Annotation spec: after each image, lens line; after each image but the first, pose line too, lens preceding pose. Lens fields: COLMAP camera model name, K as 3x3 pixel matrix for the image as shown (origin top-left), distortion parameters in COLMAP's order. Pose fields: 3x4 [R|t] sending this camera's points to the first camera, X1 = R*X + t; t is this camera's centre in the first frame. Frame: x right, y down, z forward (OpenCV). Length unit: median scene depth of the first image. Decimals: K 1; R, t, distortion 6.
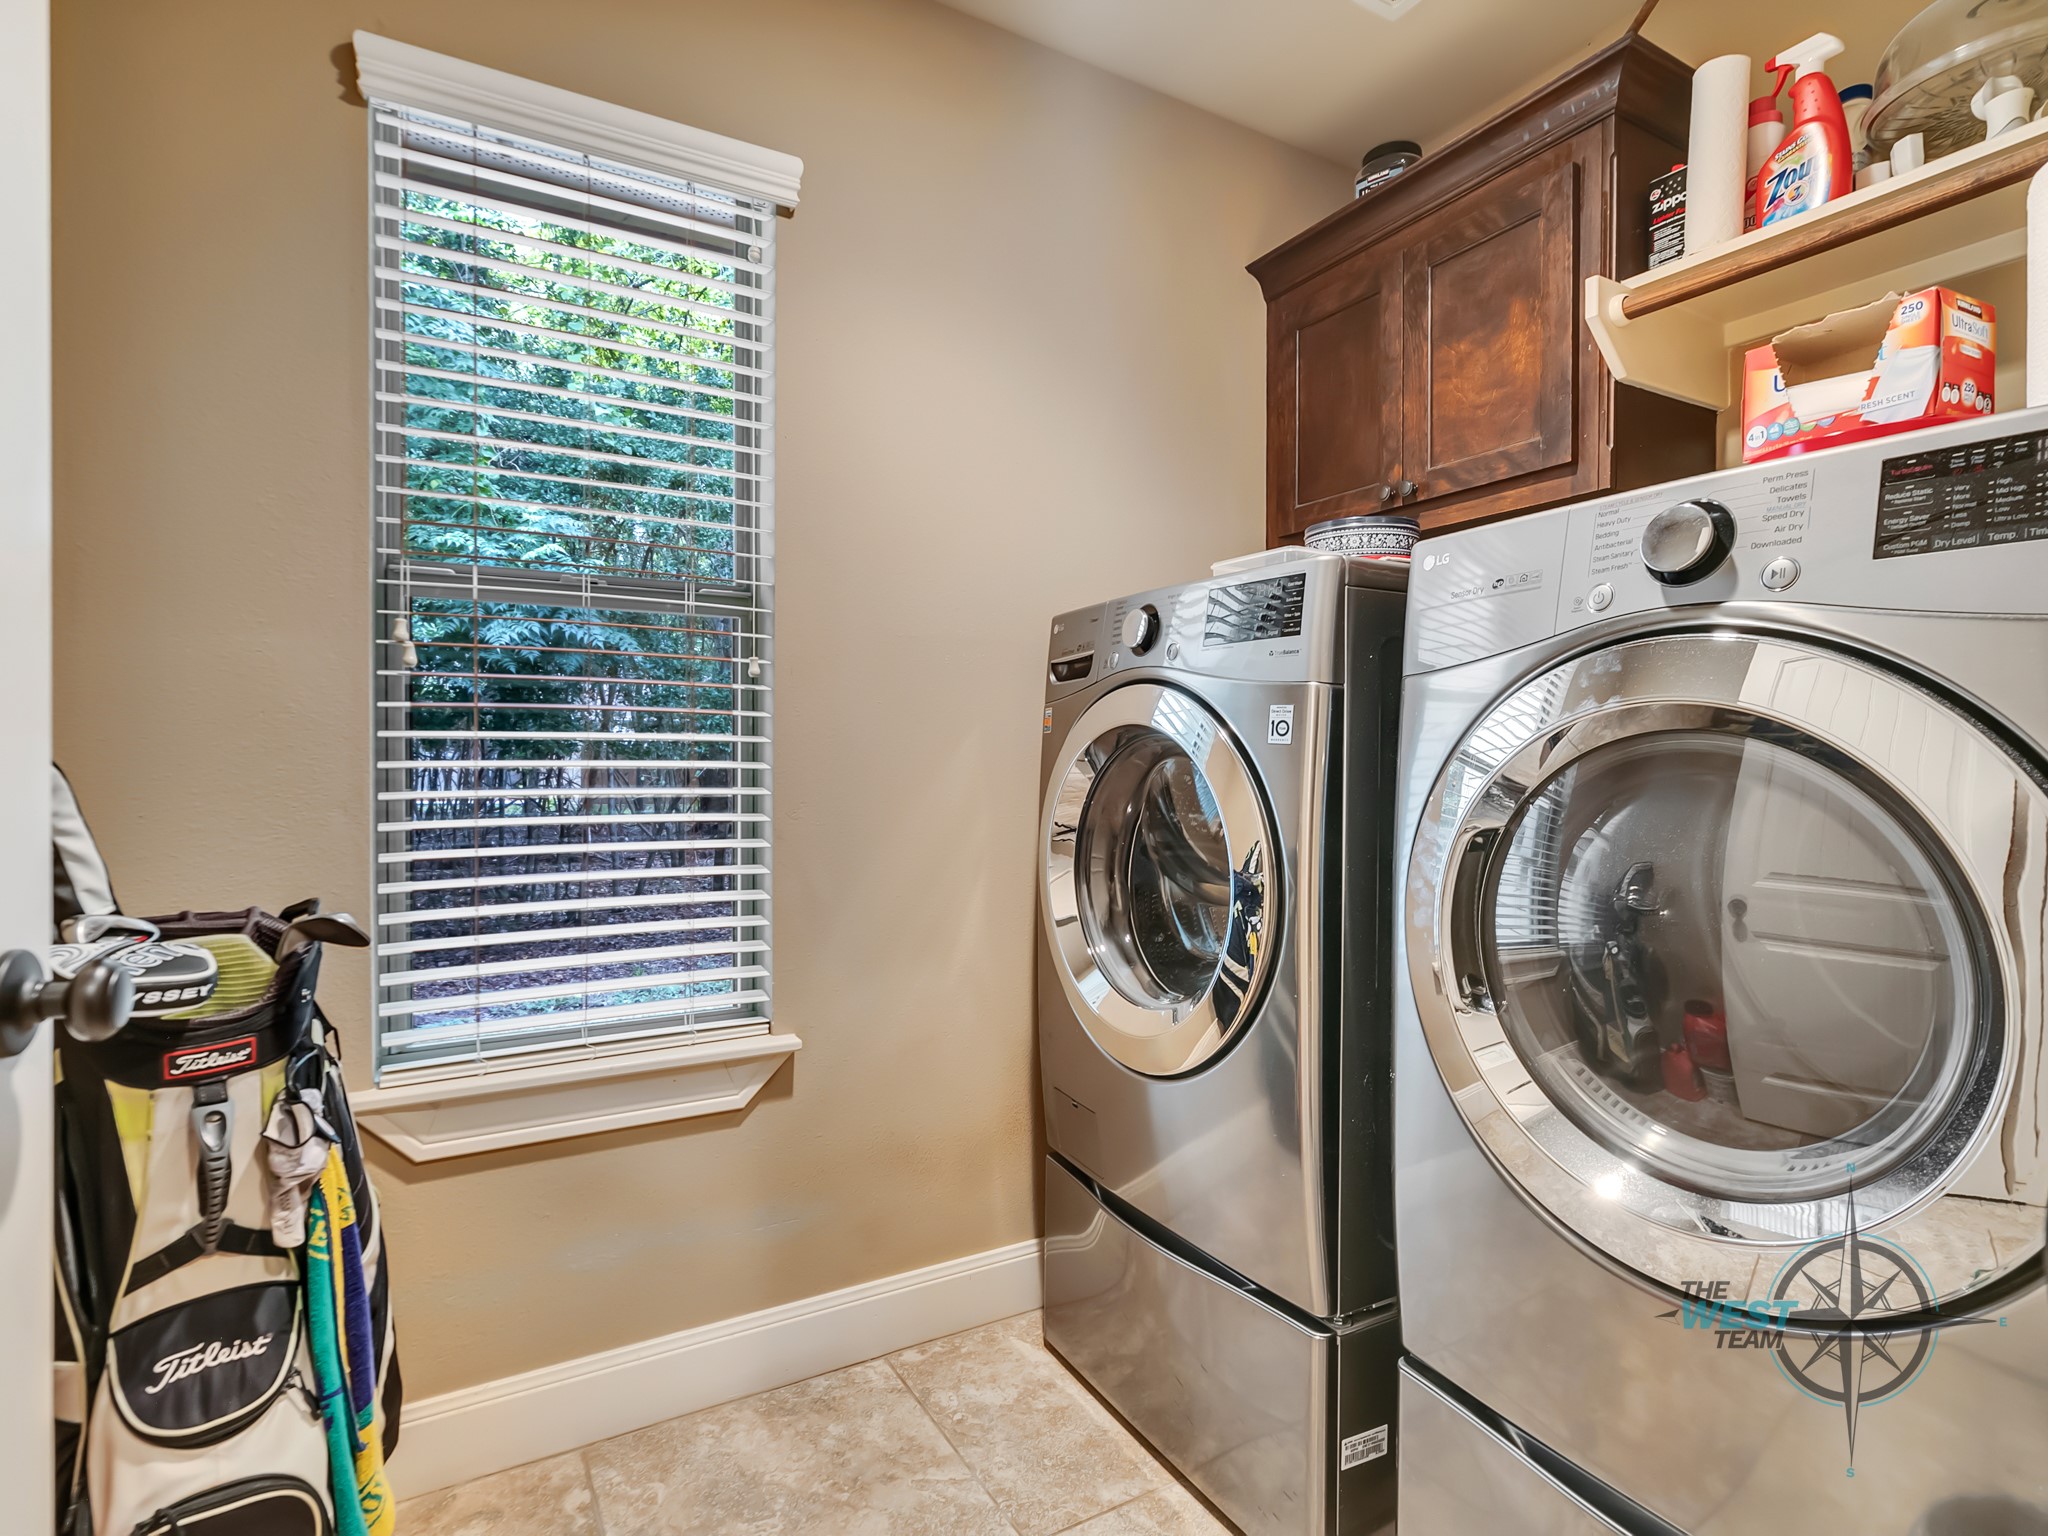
lens RADIAL K [[1046.8, 0, 1009.9], [0, 1046.8, 765.9], [0, 0, 1]] dist [-0.004350, 0.005042]
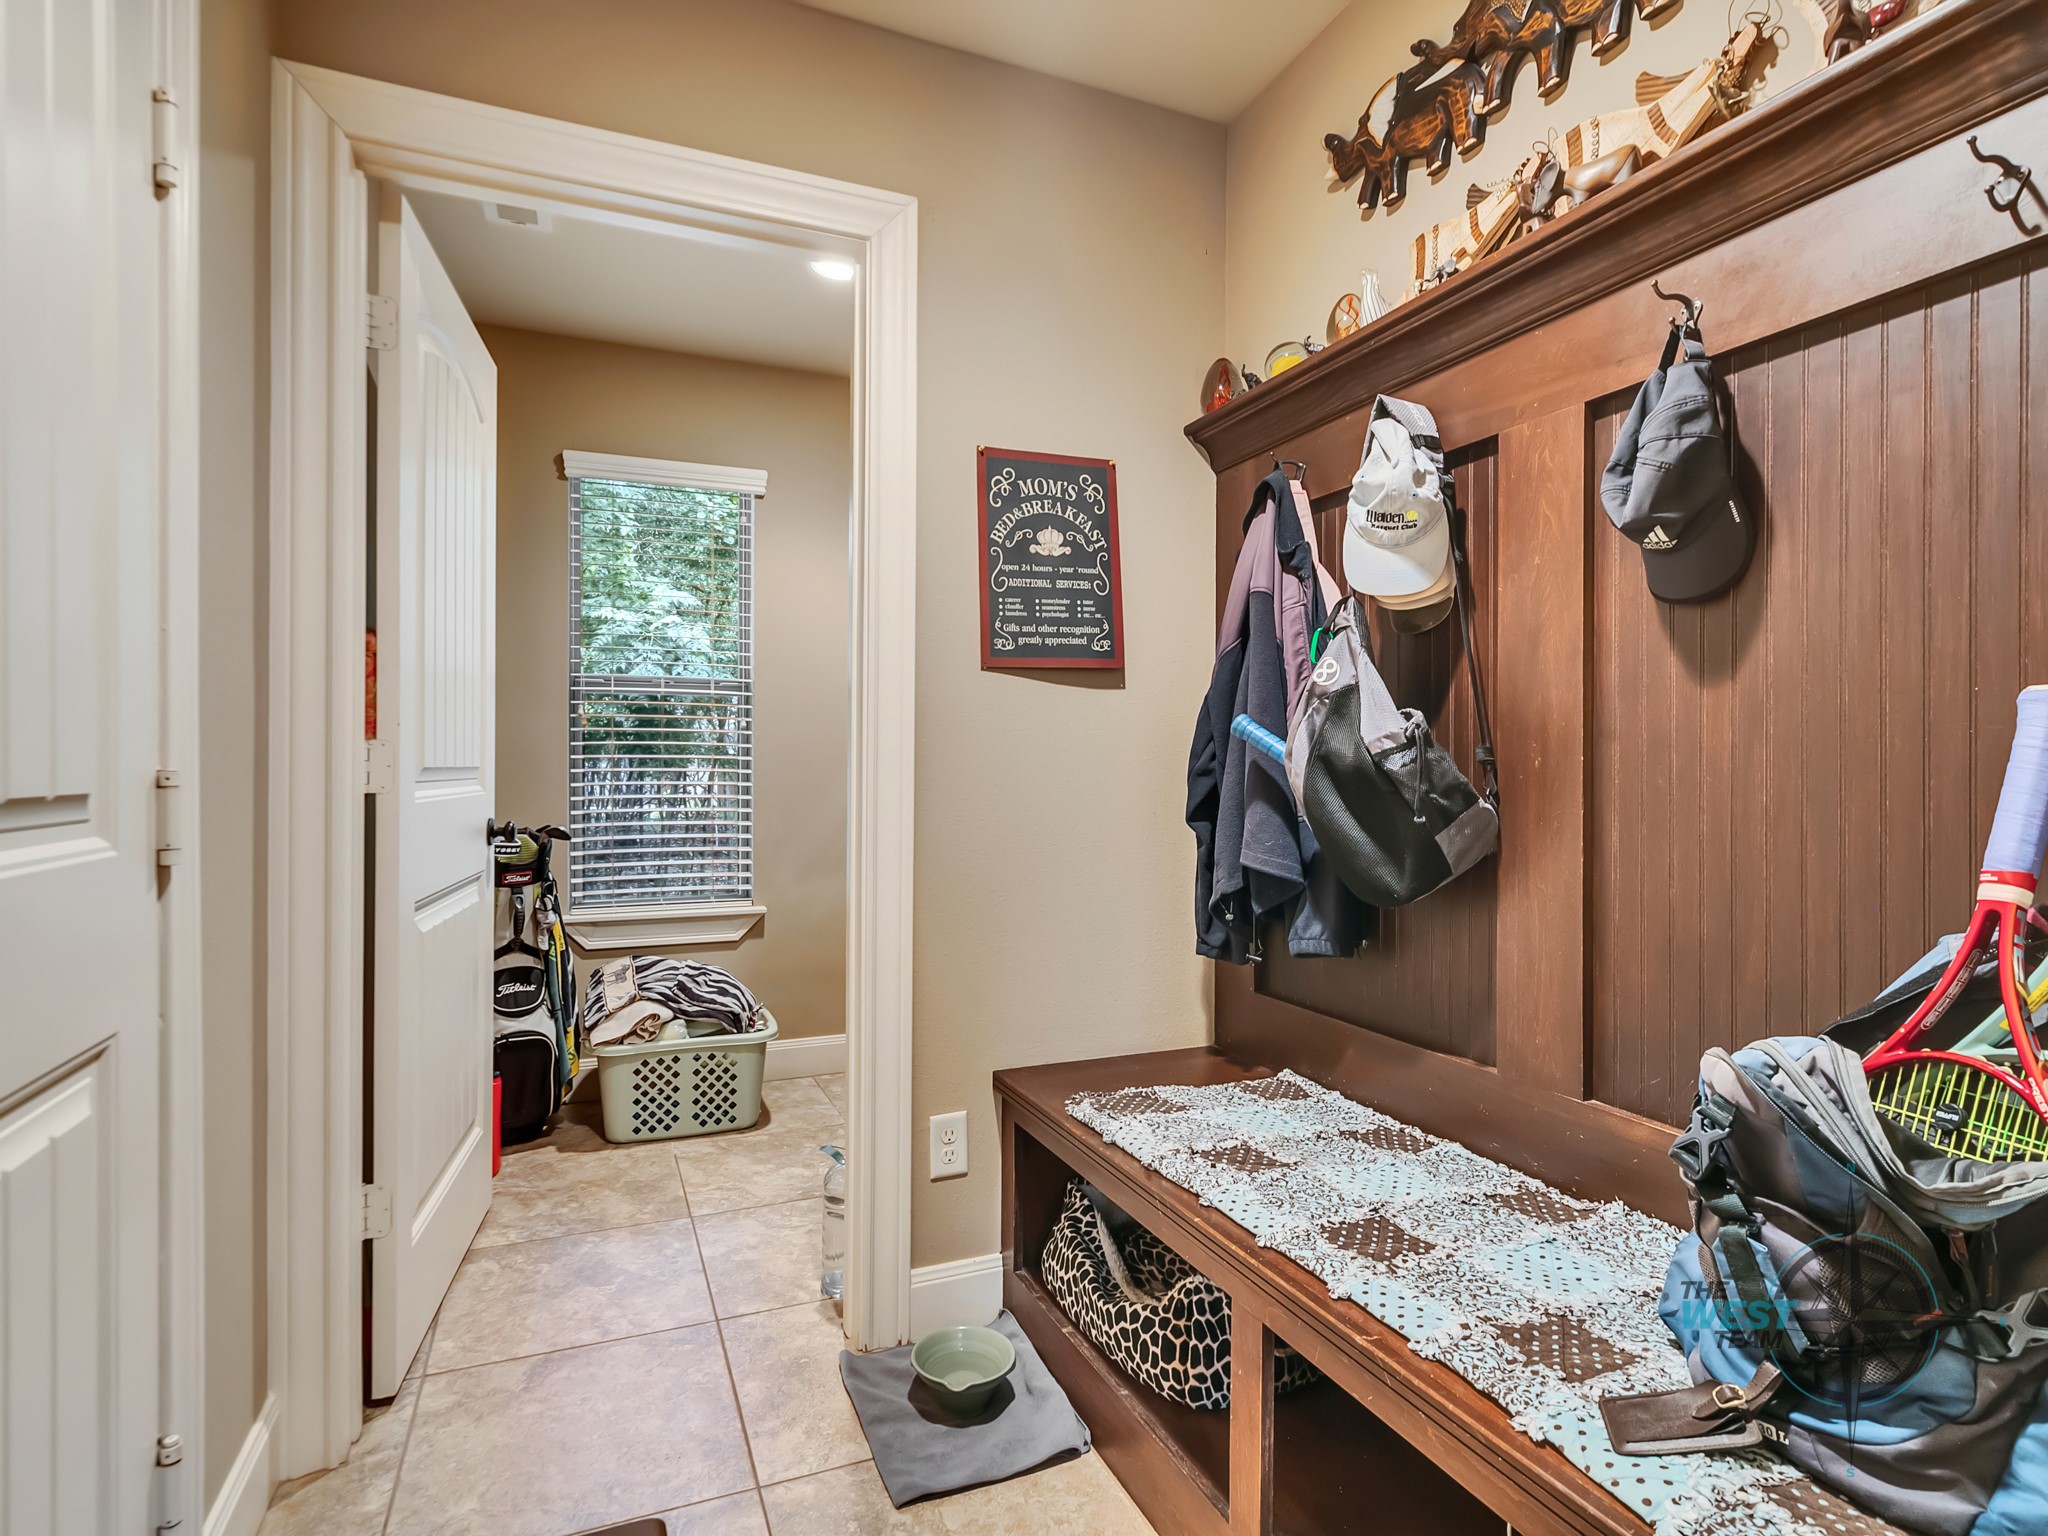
lens RADIAL K [[1046.8, 0, 1009.9], [0, 1046.8, 765.9], [0, 0, 1]] dist [-0.004350, 0.005042]
pose [[0.992550, -0.001313, -0.121832, 0.788200], [0.000381, 0.999971, -0.007669, 0.009146], [0.121838, 0.007566, 0.992521, -1.450778]]
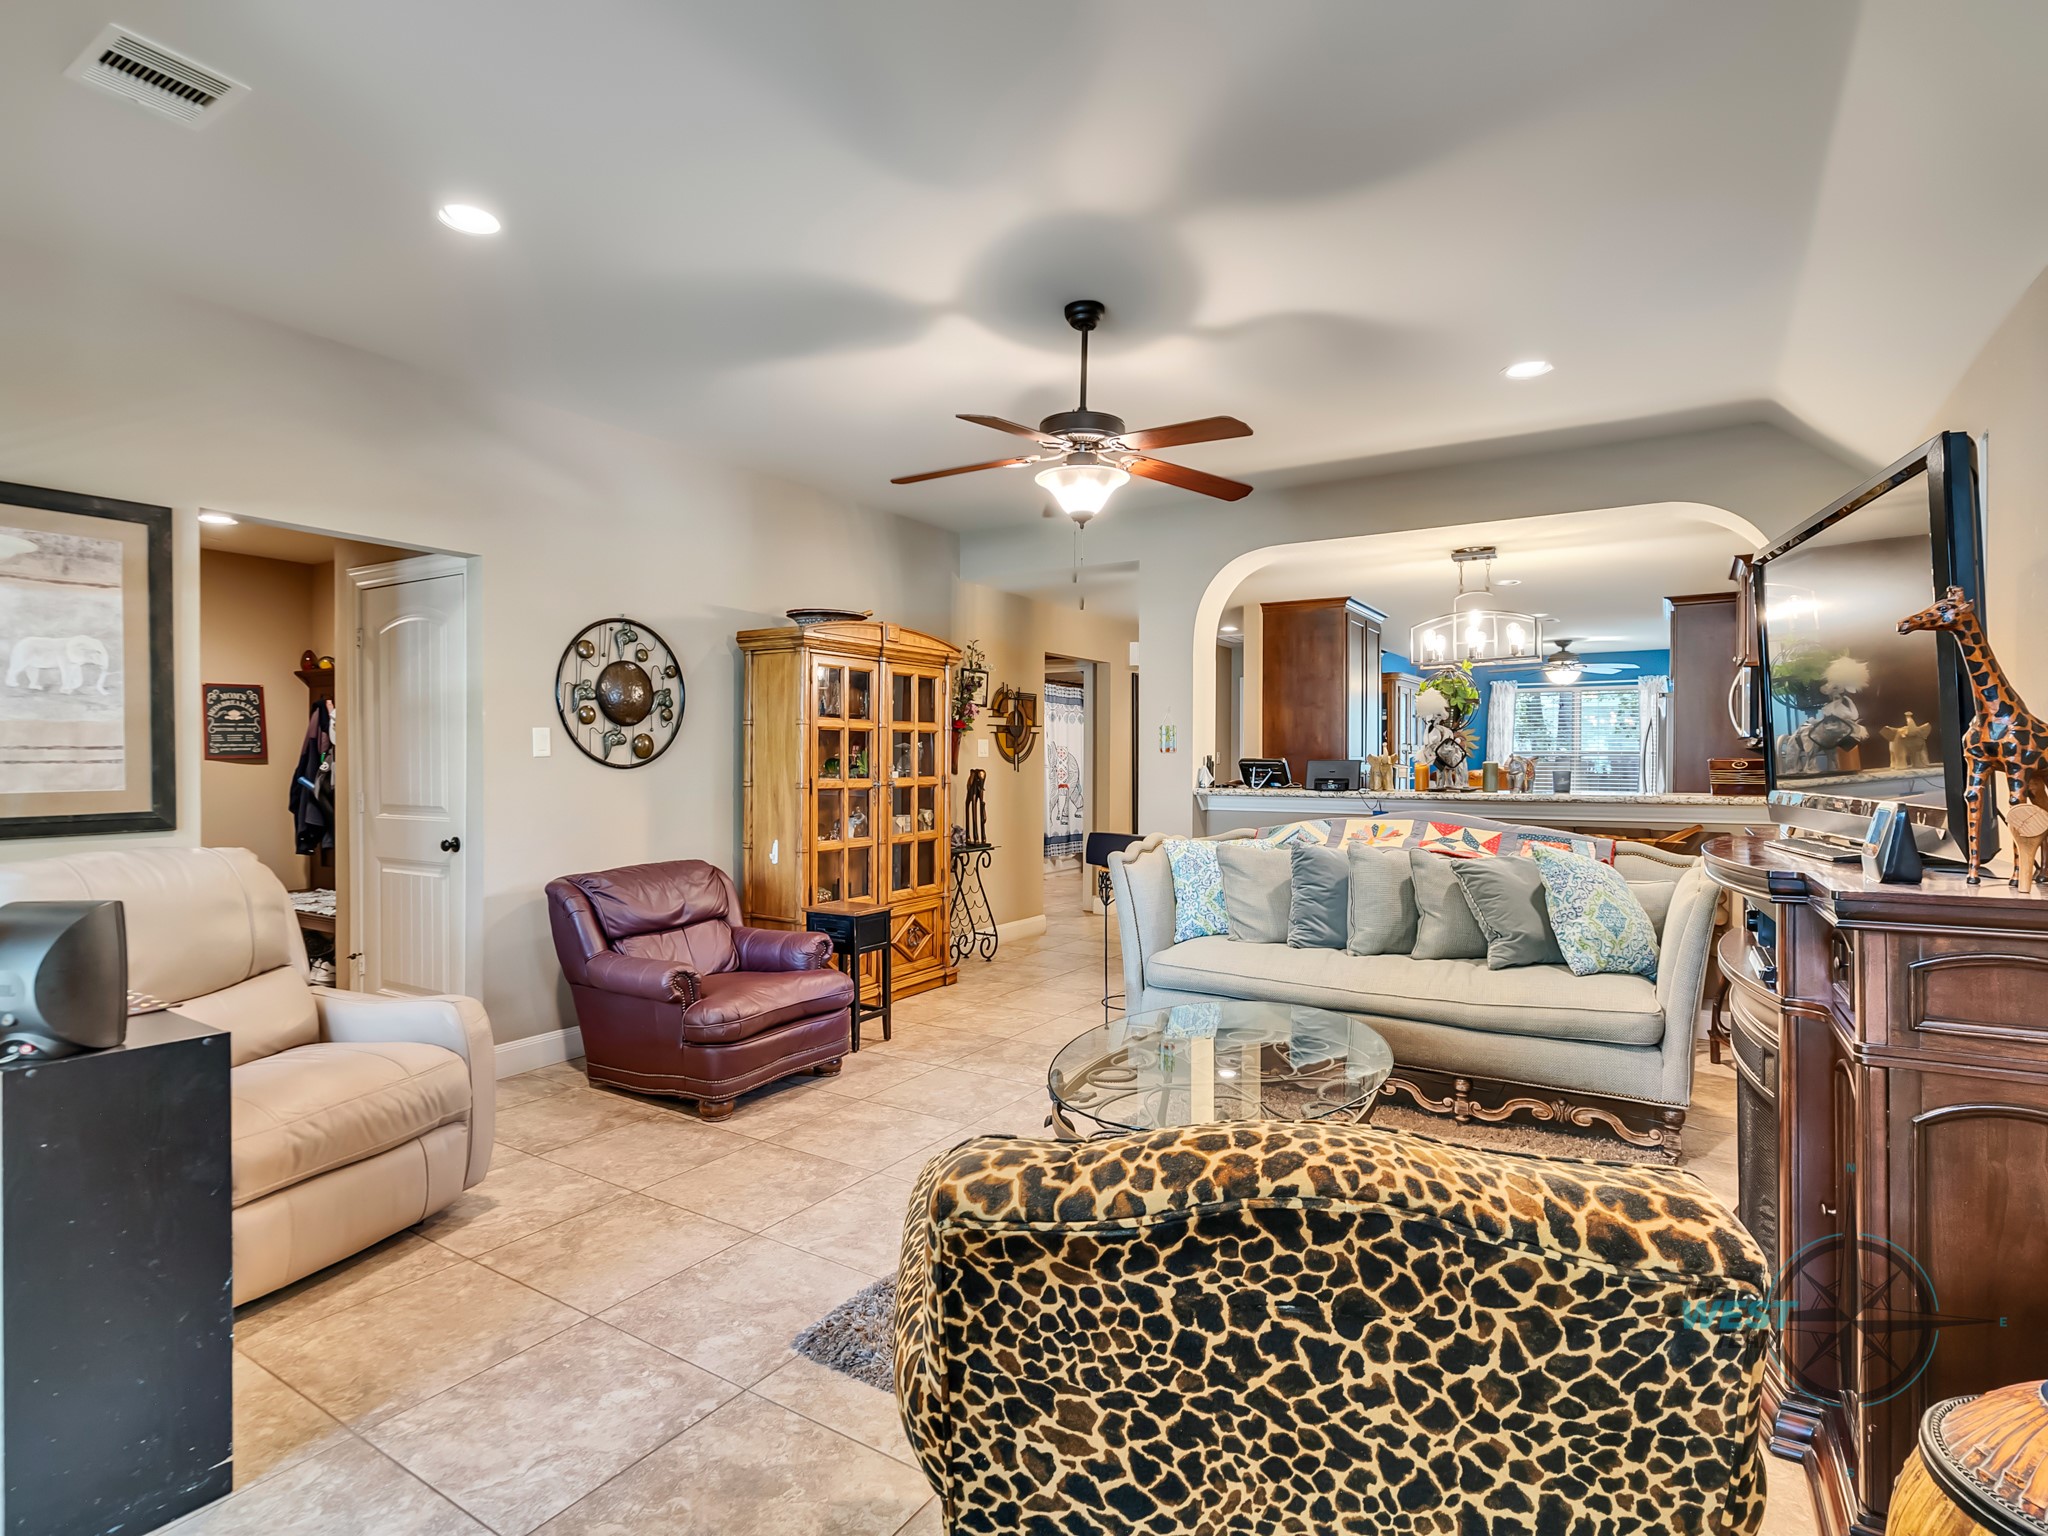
lens RADIAL K [[1041.5, 0, 1007.3], [0, 1041.5, 766.4], [0, 0, 1]] dist [-0.004779, 0.001938]
pose [[0.882463, -0.005508, 0.470349, 1.584566], [0.004305, 0.999984, 0.003632, -0.134628], [-0.470362, -0.001180, 0.882473, -5.948819]]
